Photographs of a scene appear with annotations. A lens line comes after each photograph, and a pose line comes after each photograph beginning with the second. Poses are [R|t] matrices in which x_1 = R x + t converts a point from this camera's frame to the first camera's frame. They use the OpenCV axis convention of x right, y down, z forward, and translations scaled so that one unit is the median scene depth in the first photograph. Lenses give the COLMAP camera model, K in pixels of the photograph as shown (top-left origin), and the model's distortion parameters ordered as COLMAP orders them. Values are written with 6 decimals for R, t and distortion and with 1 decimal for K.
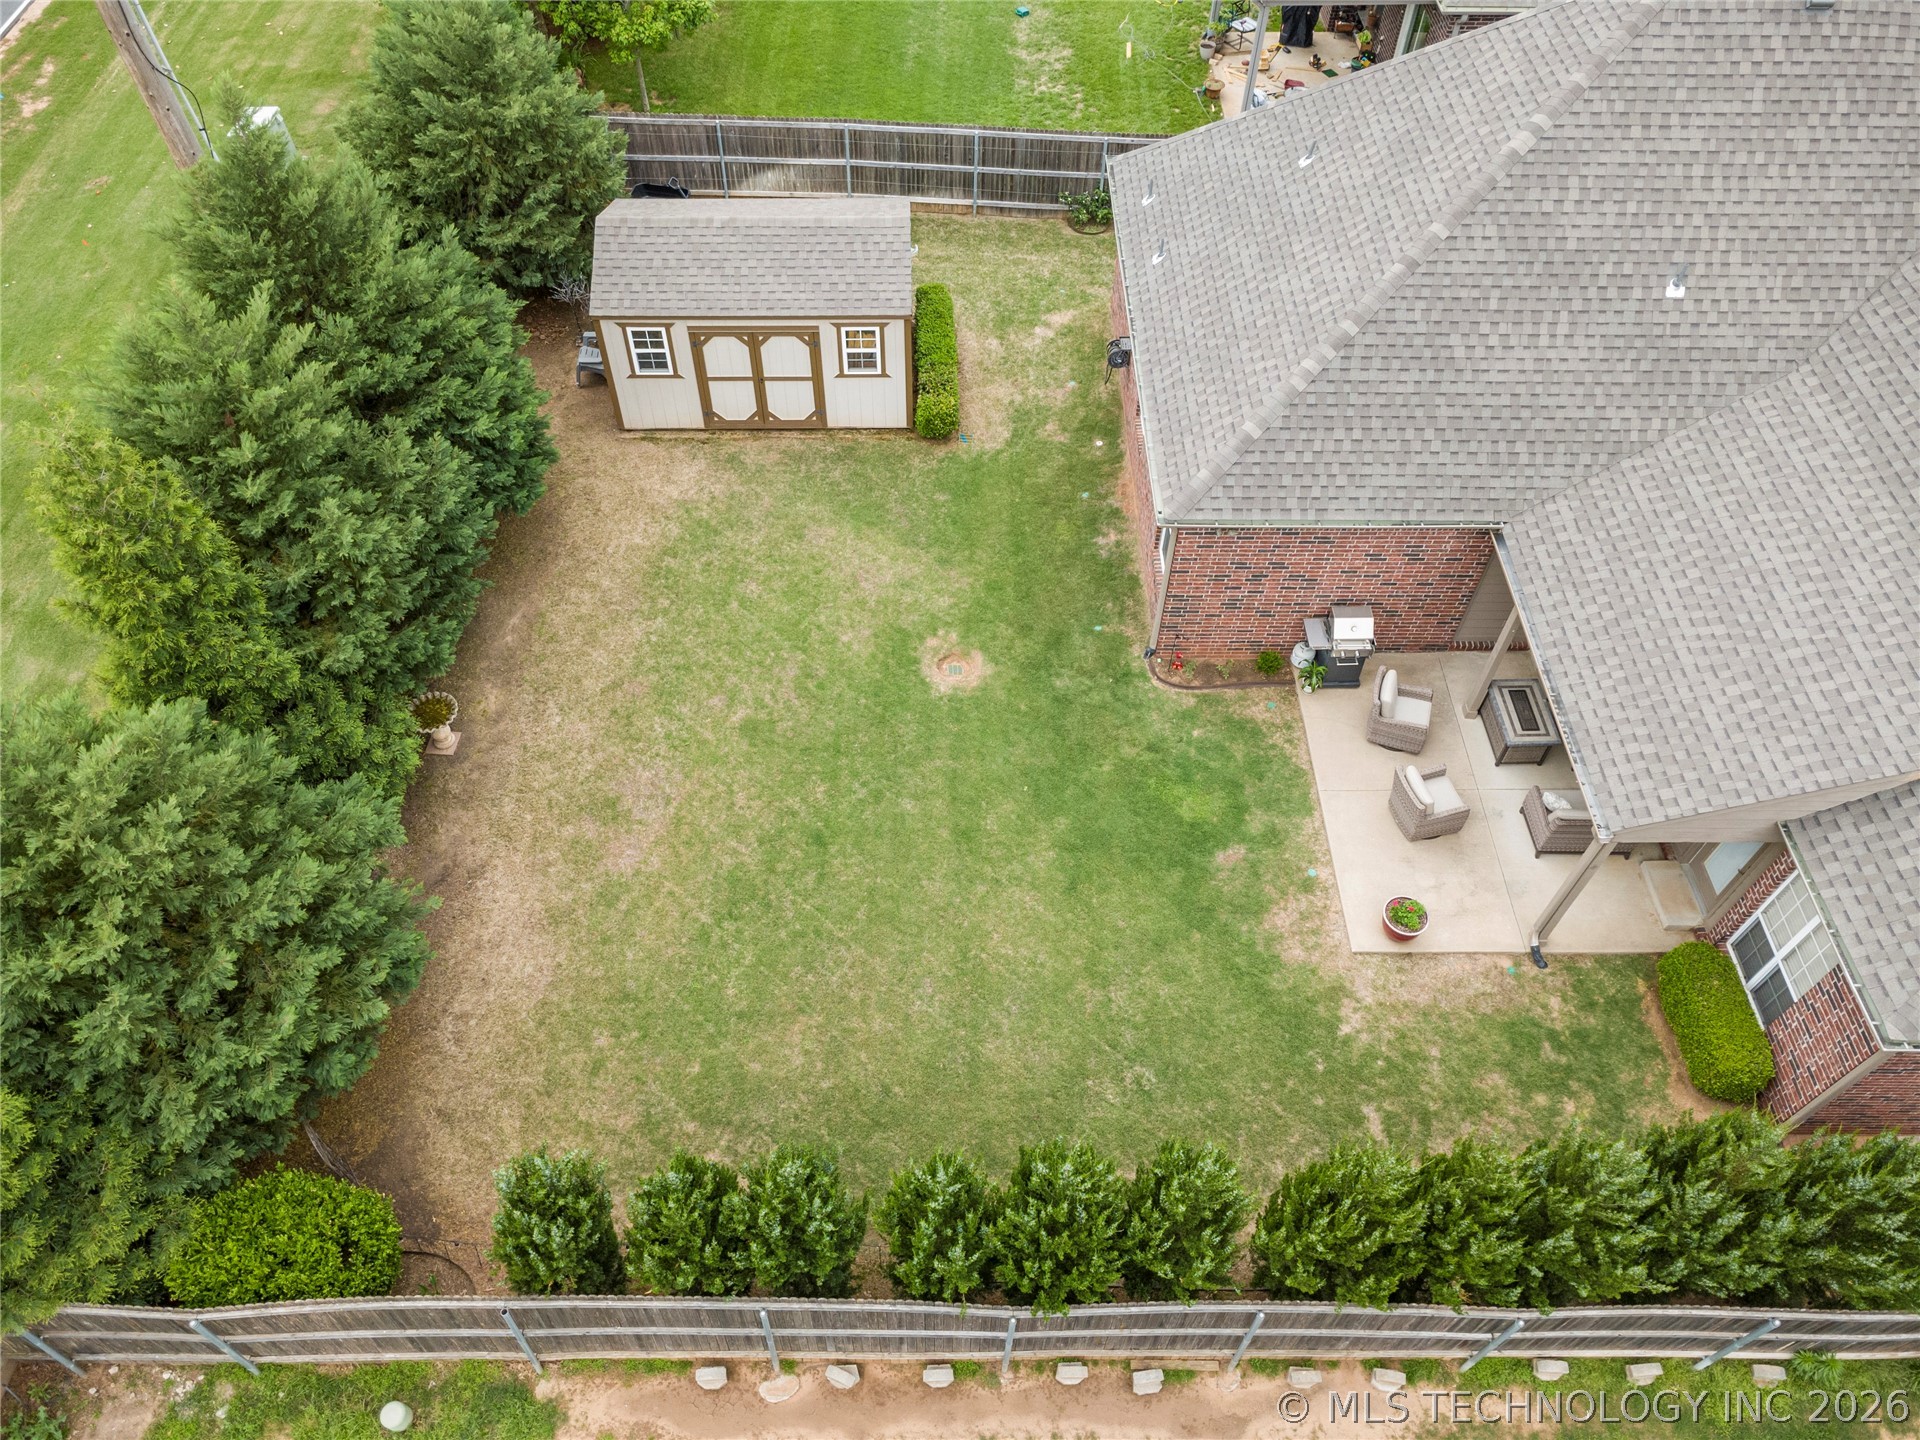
lens RADIAL K [[1352.2, 0, 952.4], [0, 1352.2, 726.2], [0, 0, 1]] dist [0.003372, 0.003740]
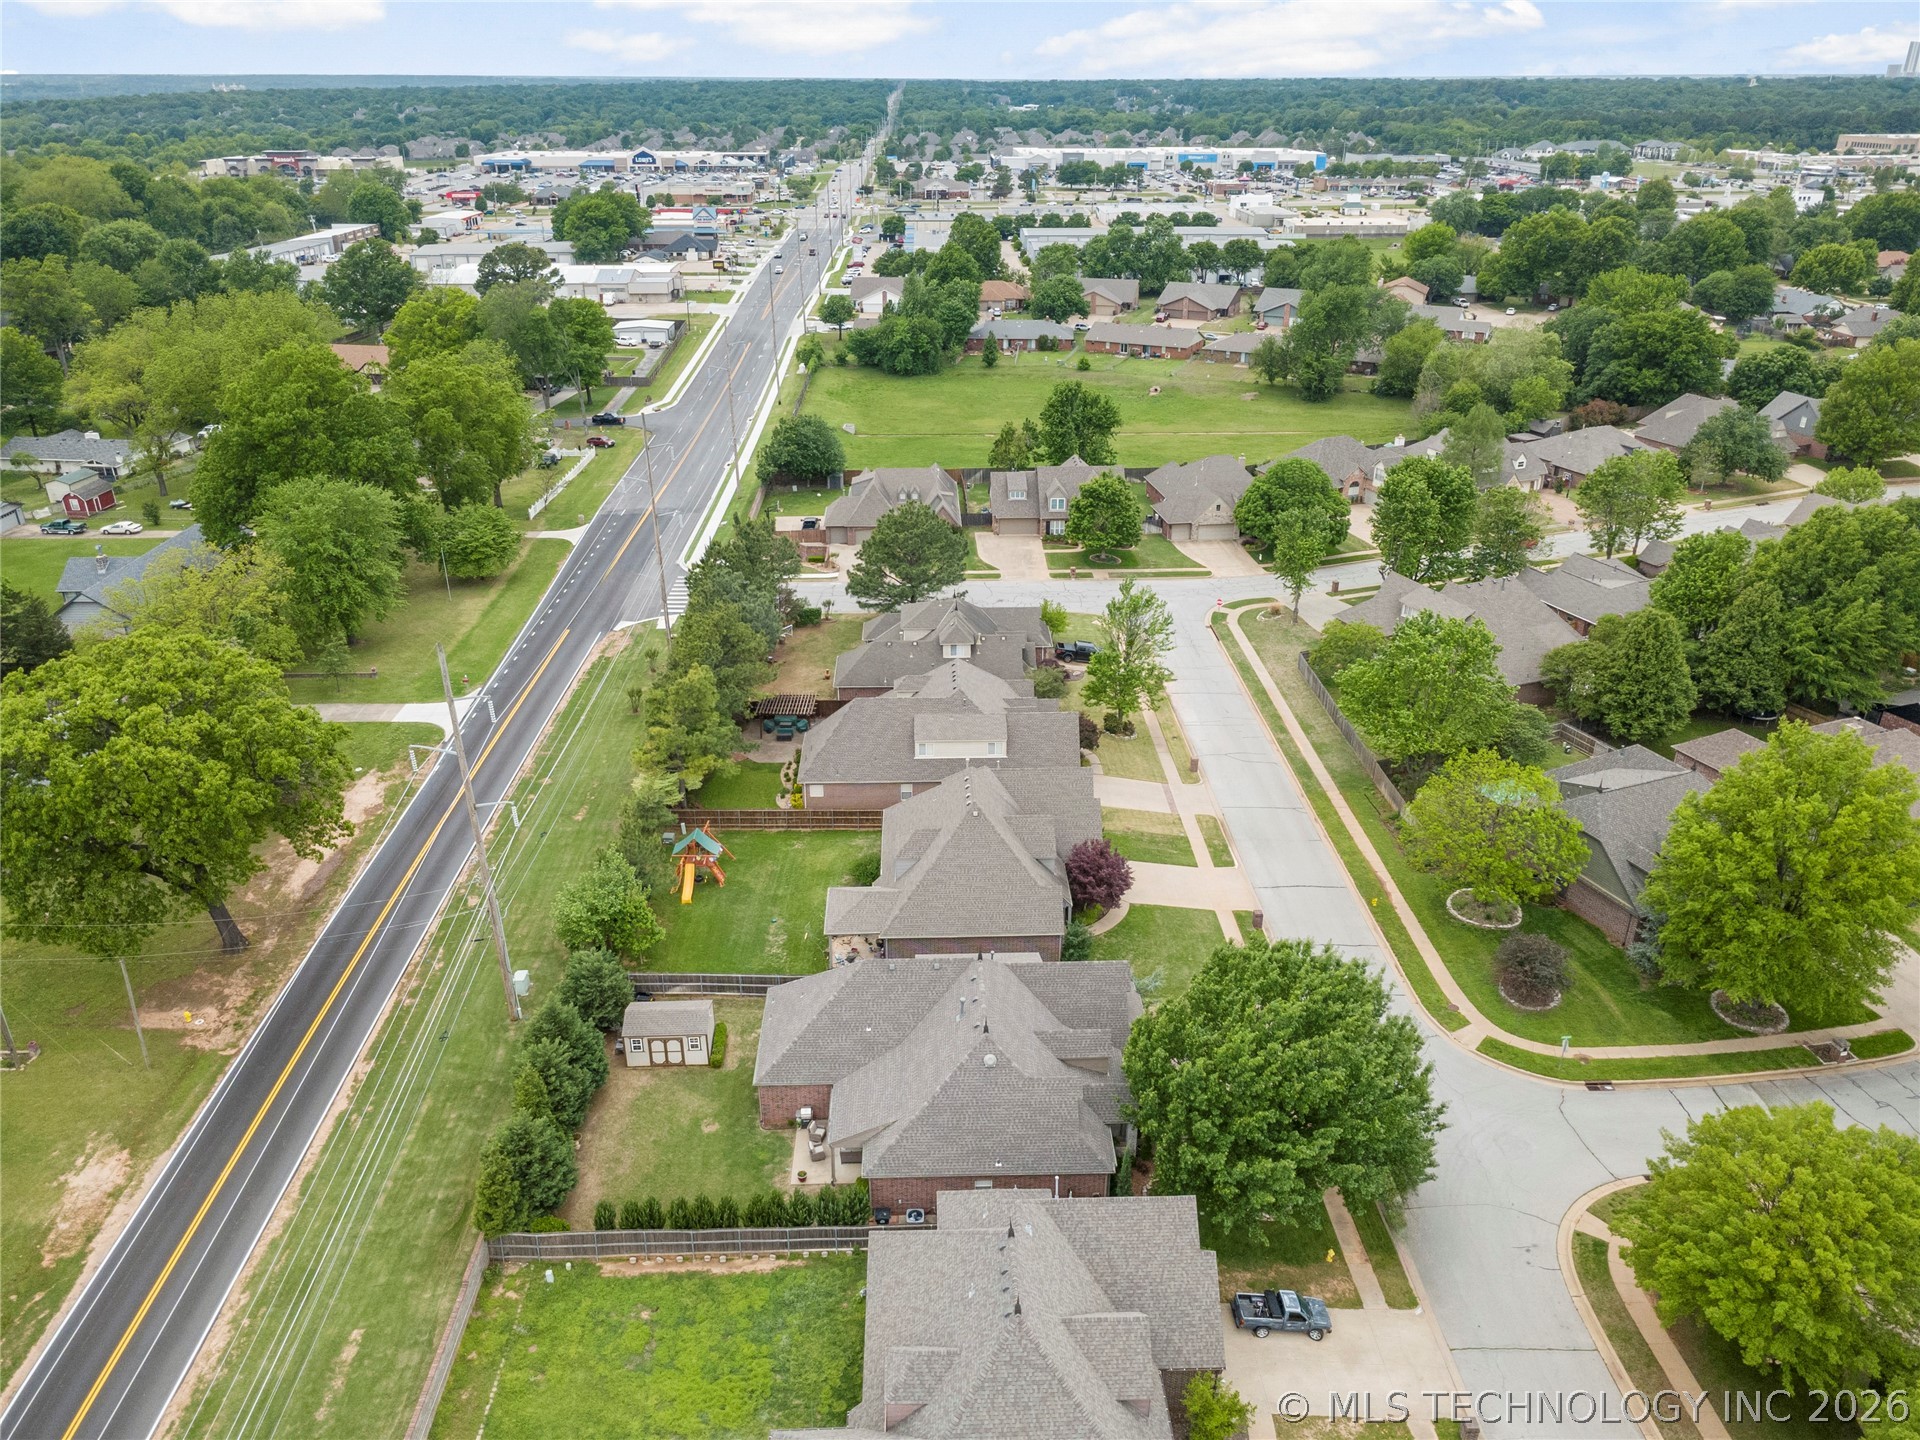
lens RADIAL K [[1352.2, 0, 952.4], [0, 1352.2, 726.2], [0, 0, 1]] dist [0.003372, 0.003740]
pose [[0.999636, -0.017494, 0.020535, 0.594345], [0.024874, 0.892326, -0.450705, 0.650295], [-0.010439, 0.451052, 0.892437, -2.774945]]
